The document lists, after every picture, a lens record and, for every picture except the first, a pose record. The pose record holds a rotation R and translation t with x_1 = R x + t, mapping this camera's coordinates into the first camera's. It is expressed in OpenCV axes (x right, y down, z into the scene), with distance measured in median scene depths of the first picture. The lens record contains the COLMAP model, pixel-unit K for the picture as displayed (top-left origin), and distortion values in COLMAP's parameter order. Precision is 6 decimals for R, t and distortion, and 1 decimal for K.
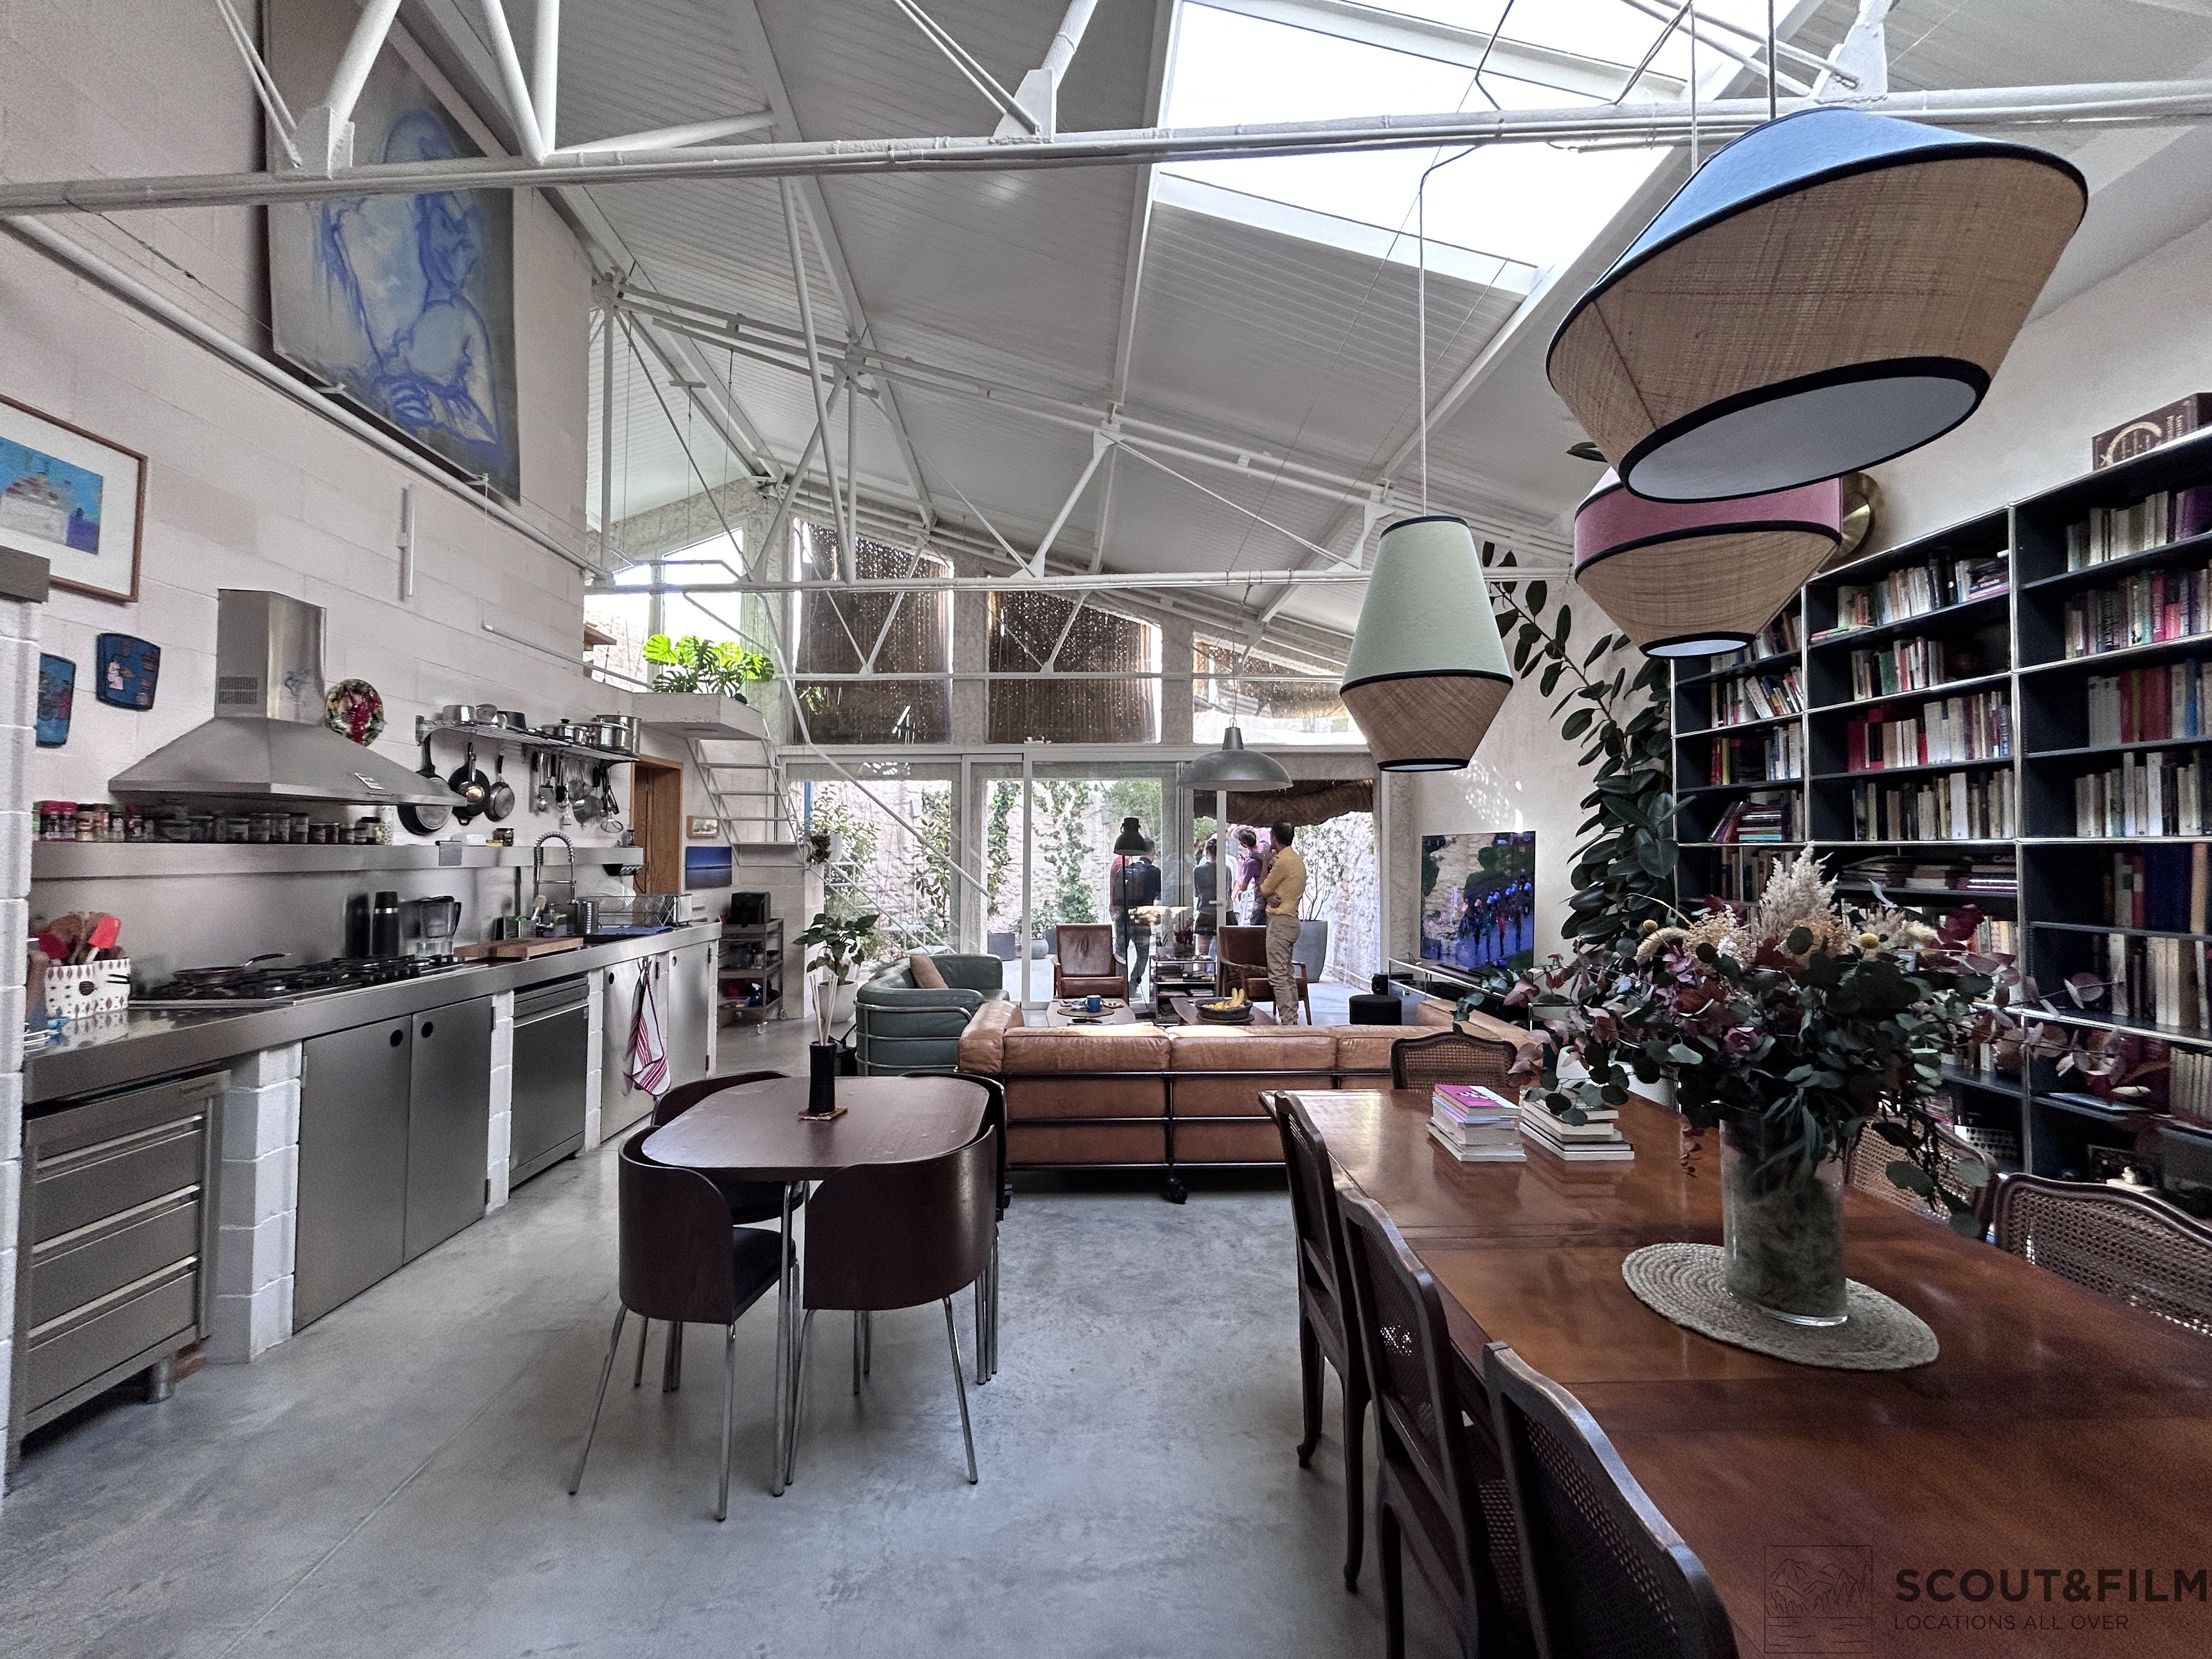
lens RADIAL K [[891.0, 0, 1107.7], [0, 891.0, 823.6], [0, 0, 1]] dist [-0.006562, 0.001832]
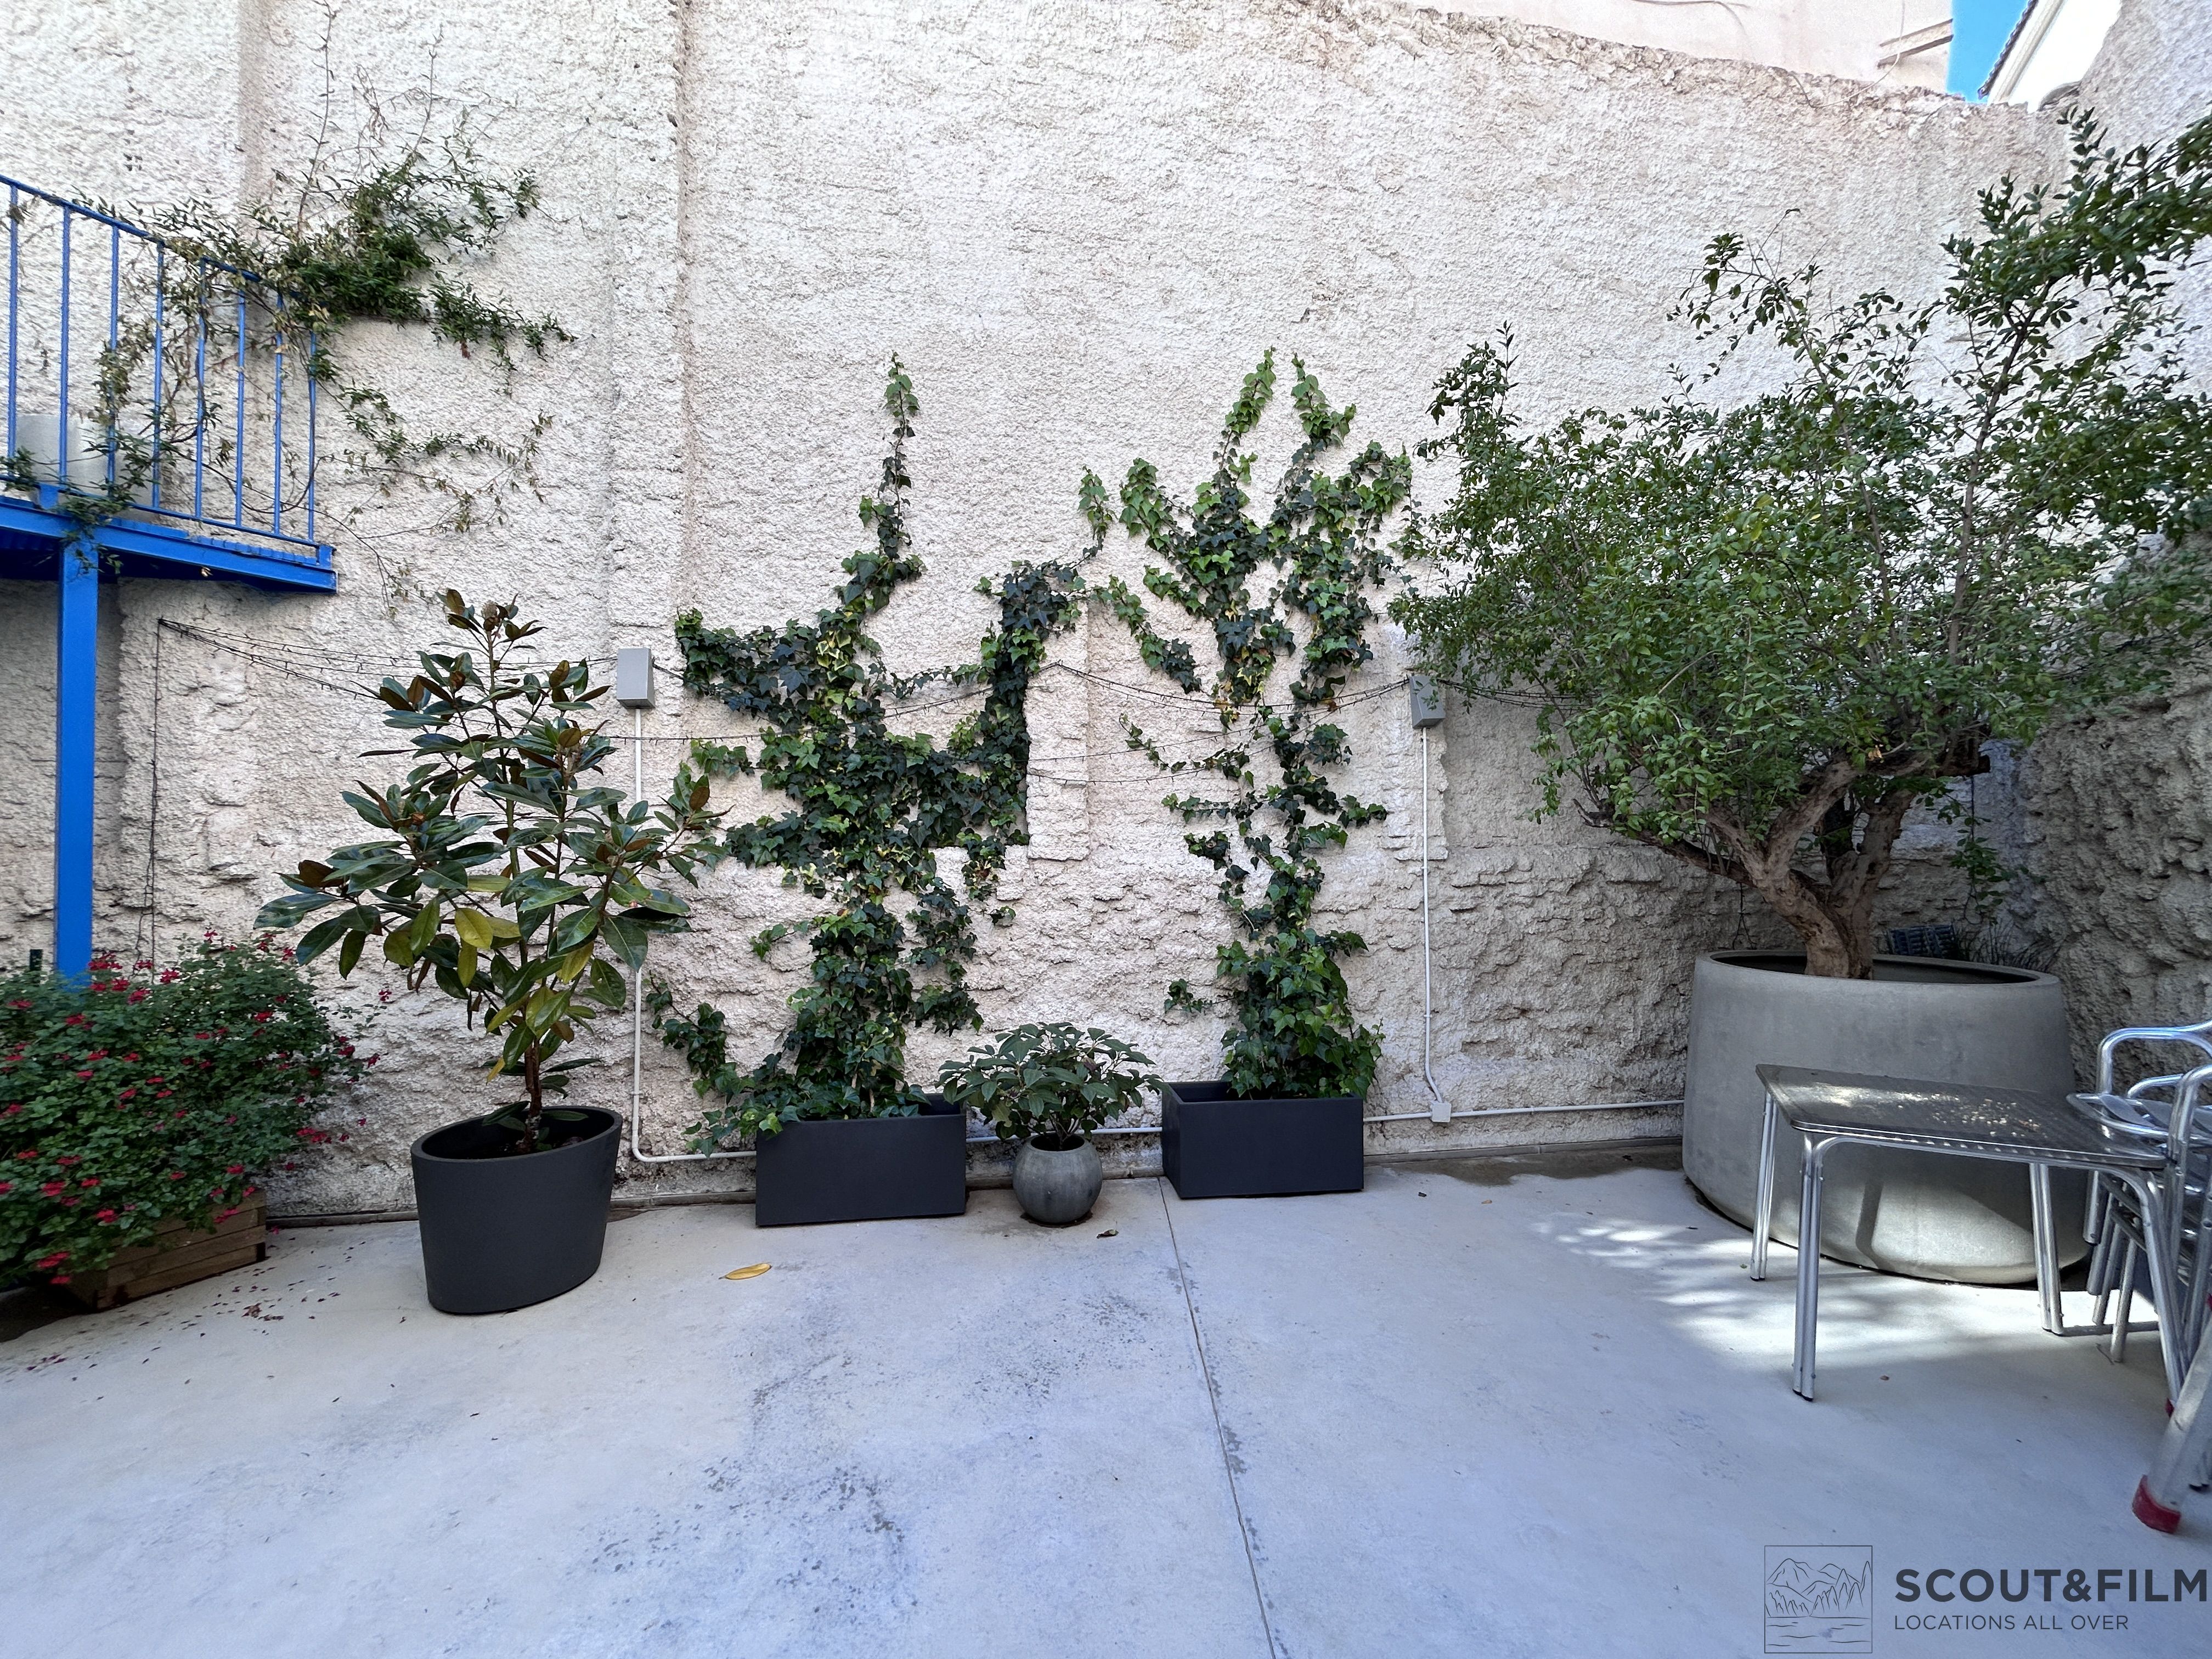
lens RADIAL K [[891.0, 0, 1118.6], [0, 891.0, 825.0], [0, 0, 1]] dist [-0.006562, 0.001832]
pose [[0.829873, -0.007978, -0.557896, 0.080096], [0.019357, 0.999708, 0.014498, 0.028017], [0.557617, -0.022831, 0.829785, 0.721386]]
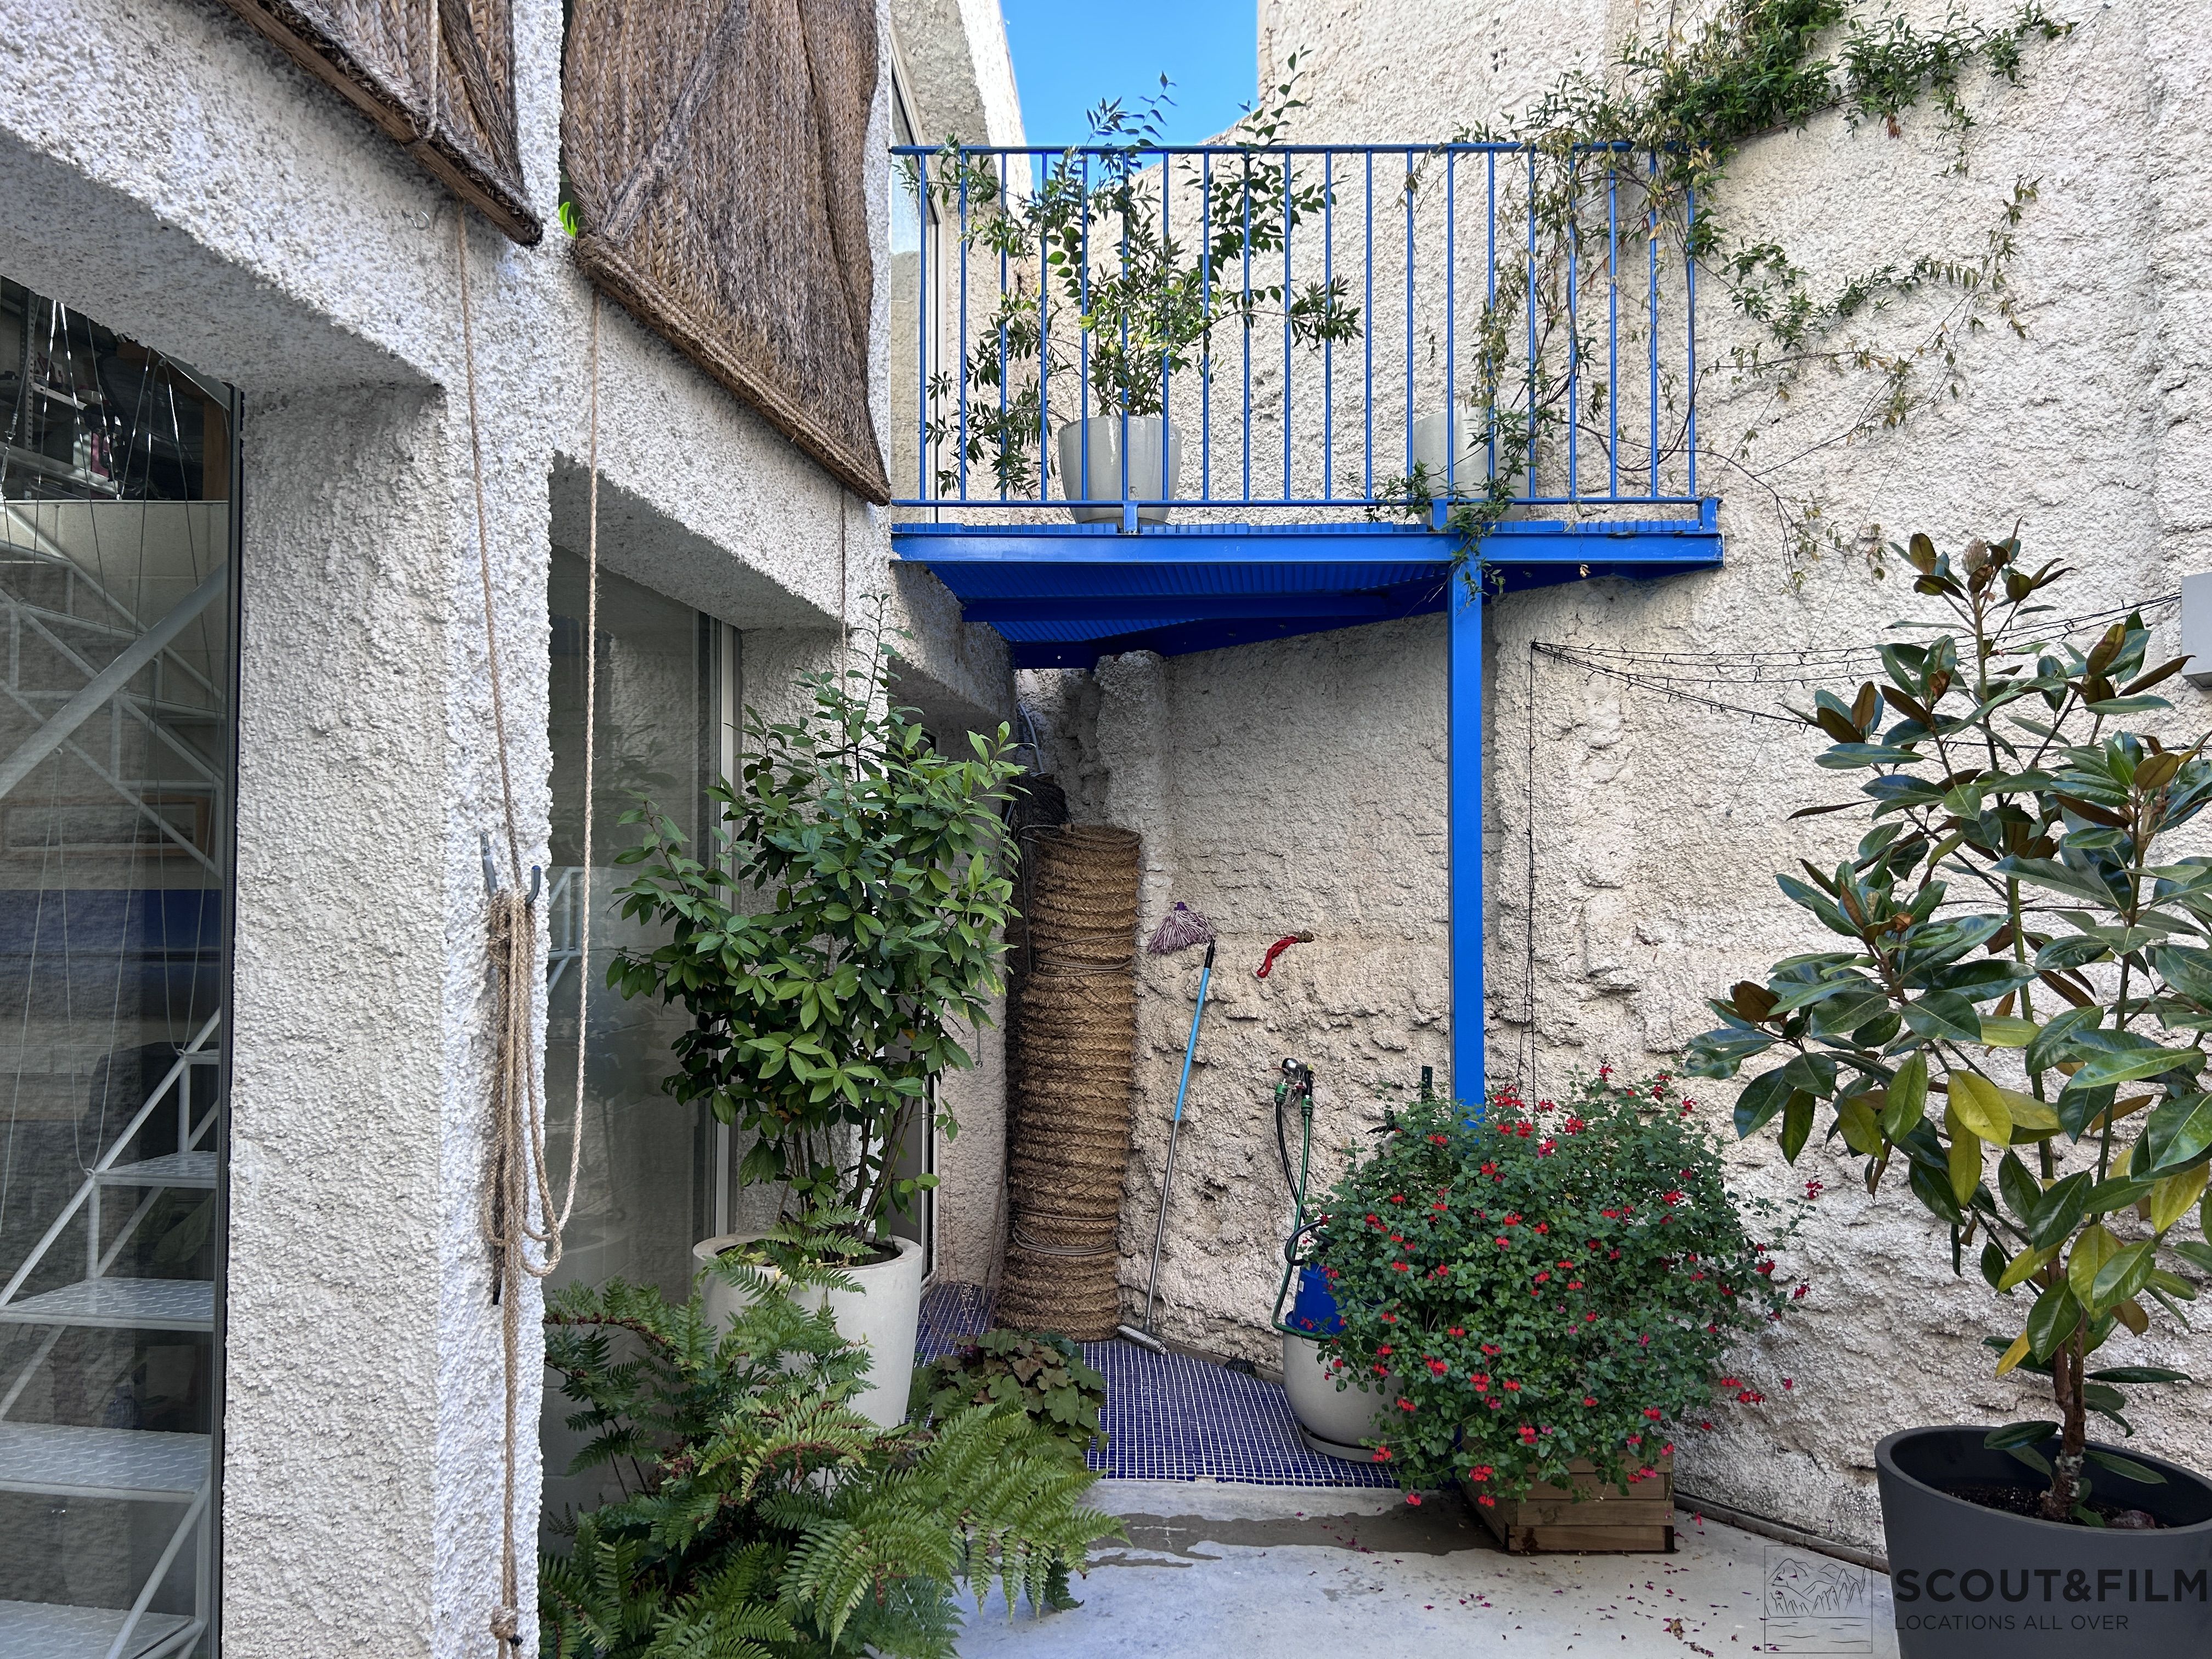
lens RADIAL K [[1664.3, 0, 1088.8], [0, 1664.3, 836.7], [0, 0, 1]] dist [0.050425, -0.055358]
pose [[-0.054336, -0.039041, -0.997759, 0.076082], [0.032863, 0.998624, -0.040865, 0.021546], [0.997982, -0.035009, -0.052978, 0.703060]]
